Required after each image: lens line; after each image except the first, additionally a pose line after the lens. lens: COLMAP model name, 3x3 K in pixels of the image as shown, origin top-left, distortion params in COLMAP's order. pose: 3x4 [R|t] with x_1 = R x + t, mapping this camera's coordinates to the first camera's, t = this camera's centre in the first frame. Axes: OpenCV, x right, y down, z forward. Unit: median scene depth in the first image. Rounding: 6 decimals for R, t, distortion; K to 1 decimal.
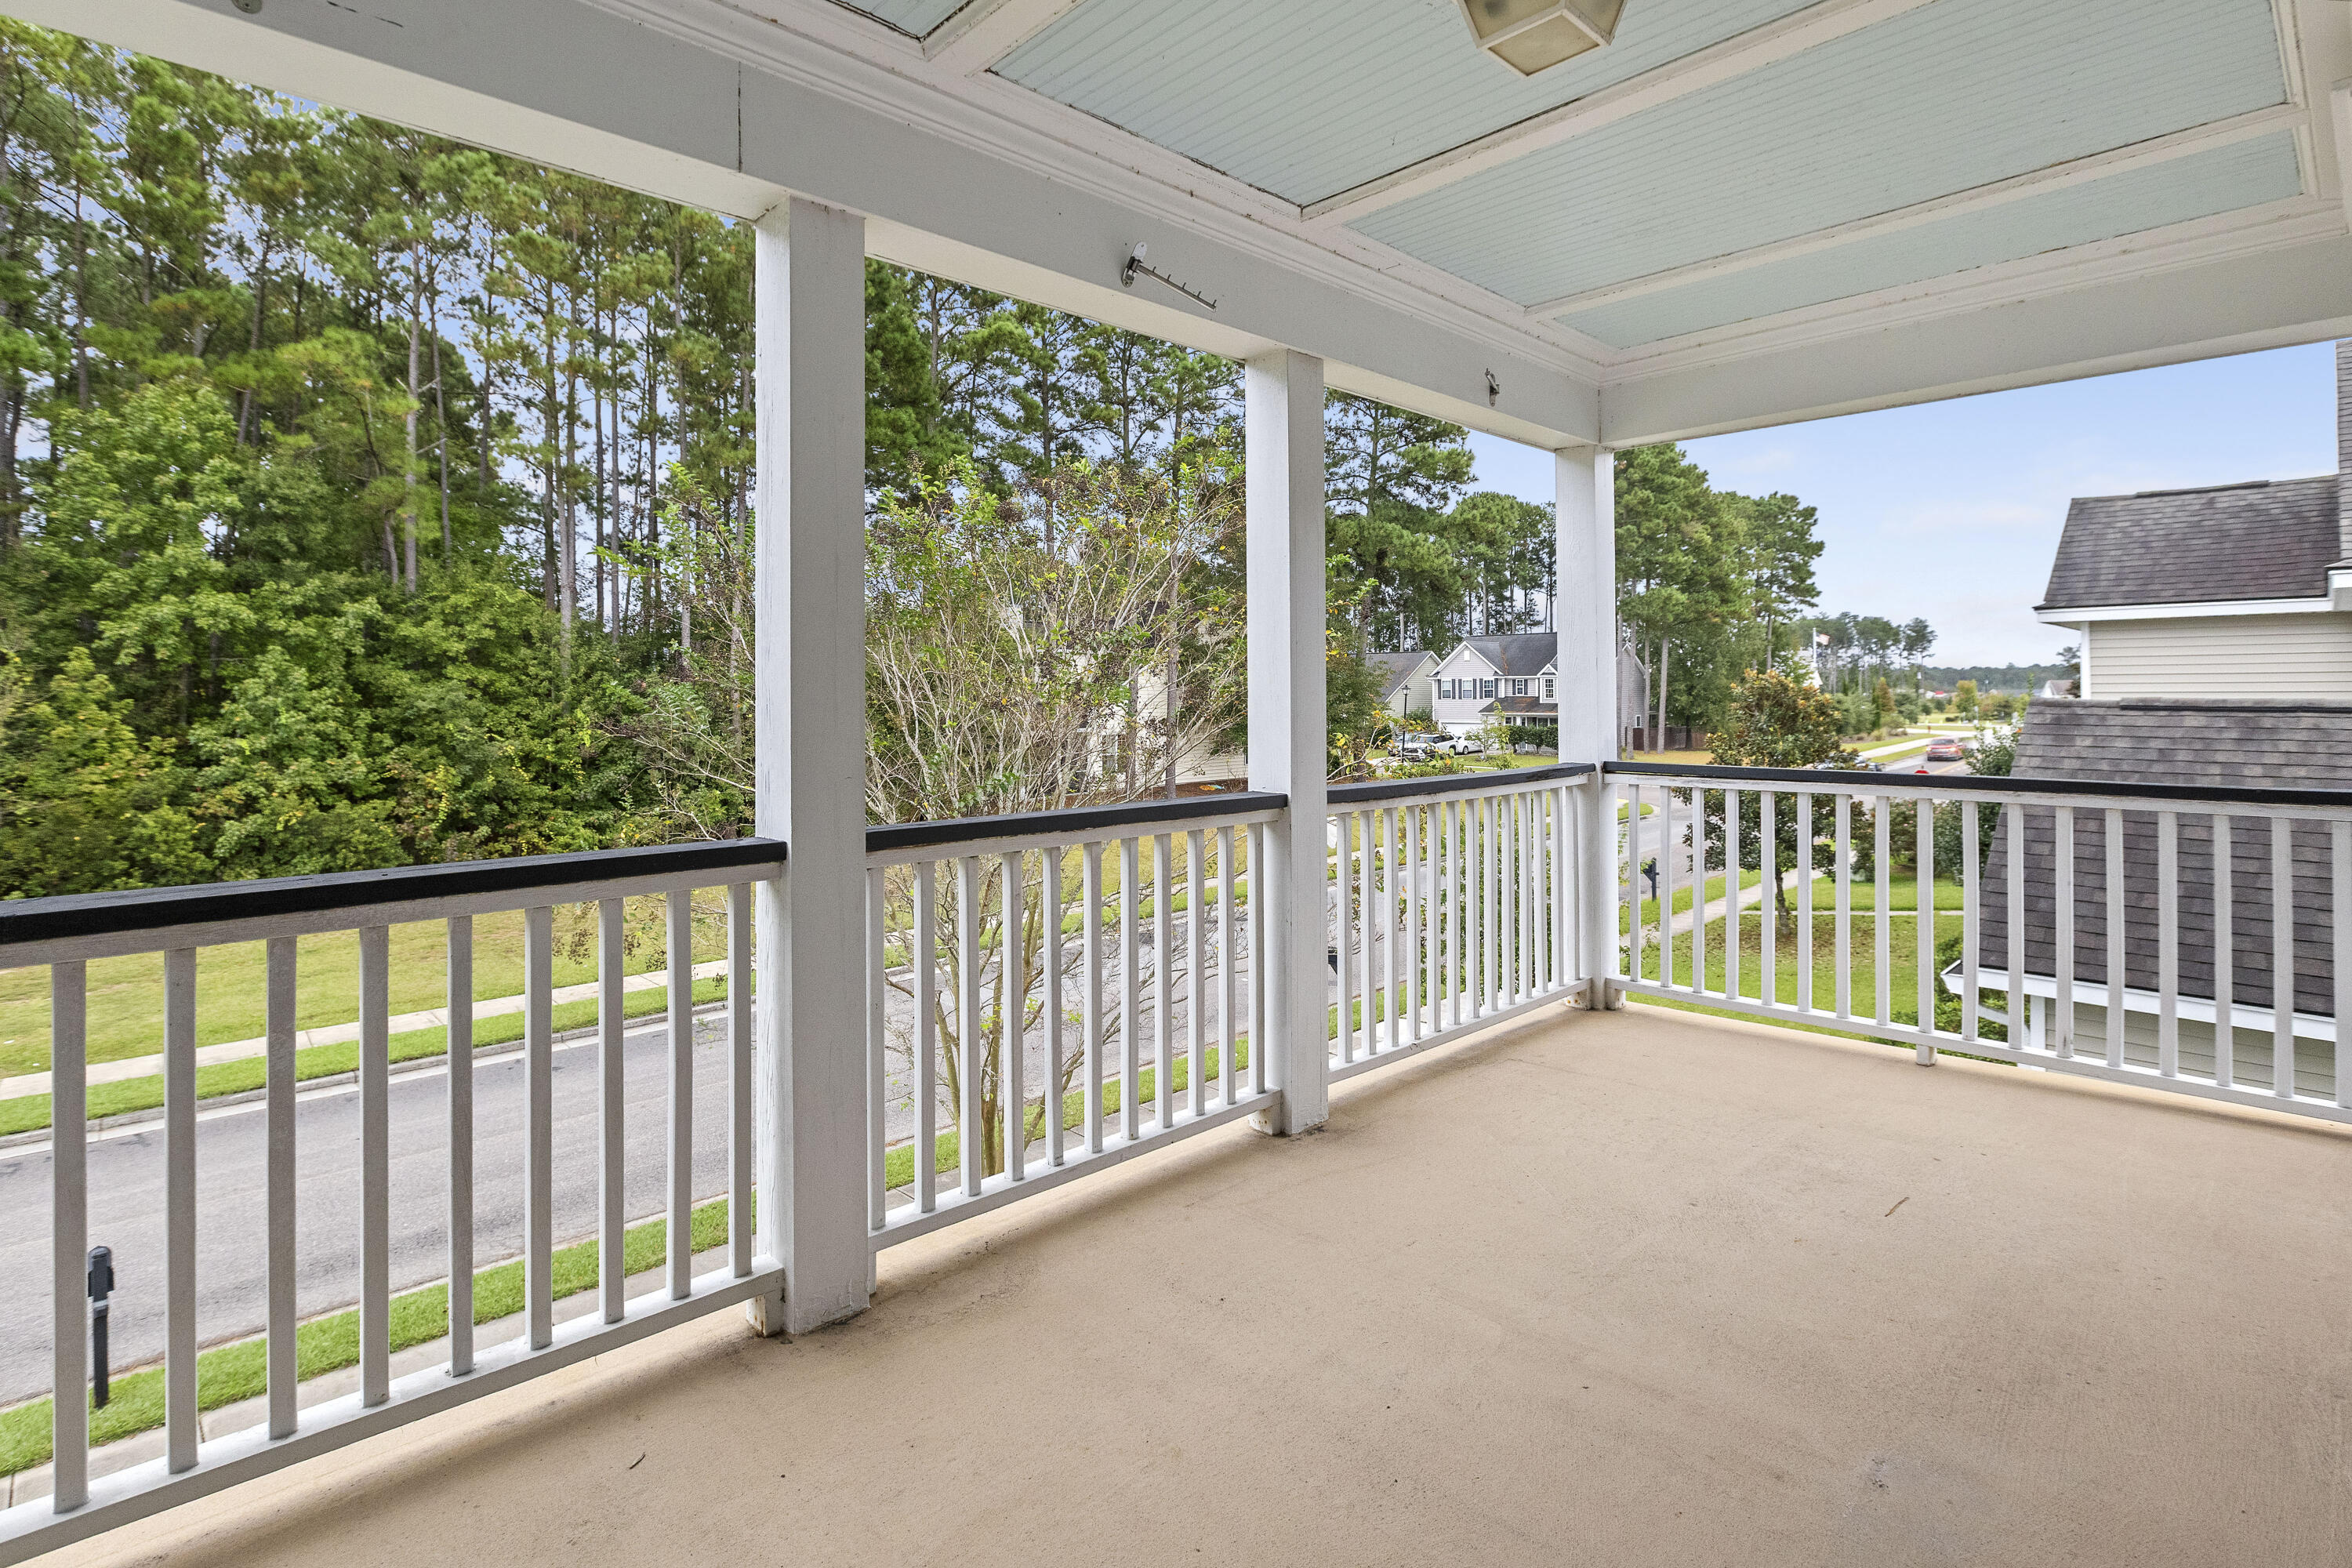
lens RADIAL K [[1146.4, 0, 1152.9], [0, 1146.4, 692.4], [0, 0, 1]] dist [0.002738, 0.000195]
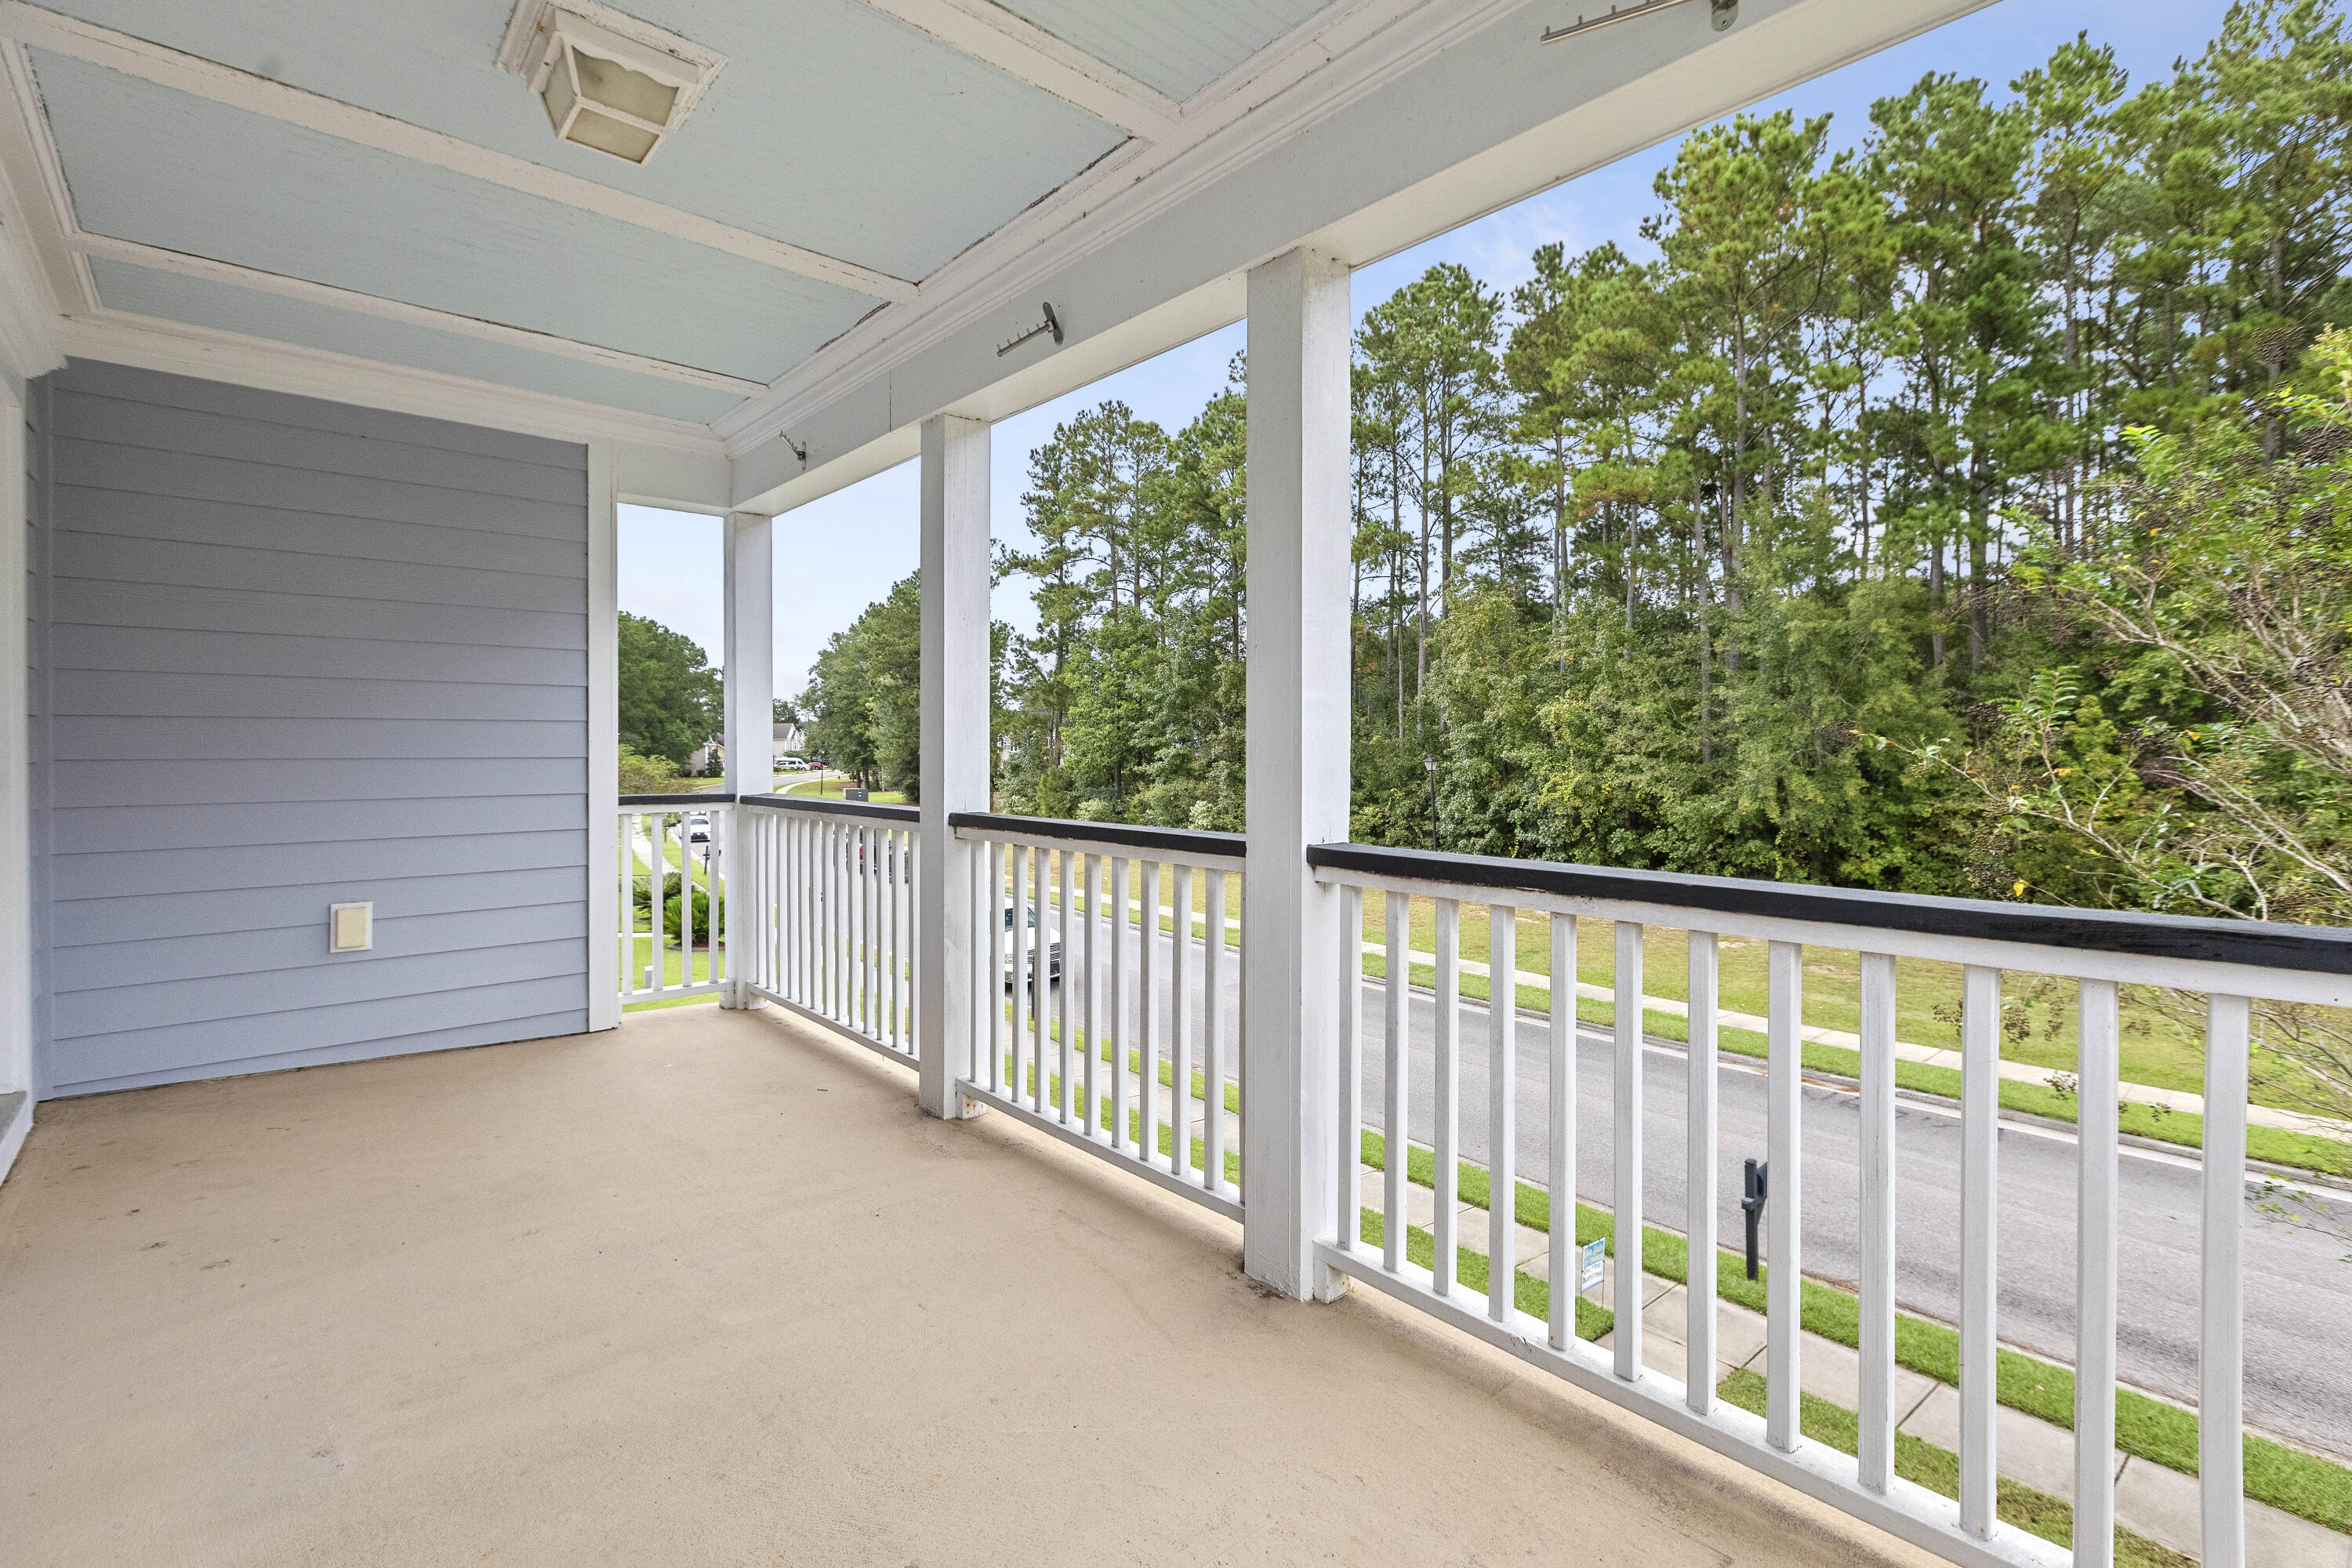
lens RADIAL K [[1074.6, 0, 1174.3], [0, 1074.6, 765.3], [0, 0, 1]] dist [0.015550, 0.000517]
pose [[-0.031486, 0.022572, -0.999249, 0.136528], [0.001902, 0.999745, 0.022523, 0.002554], [0.999502, -0.001191, -0.031521, 0.155145]]
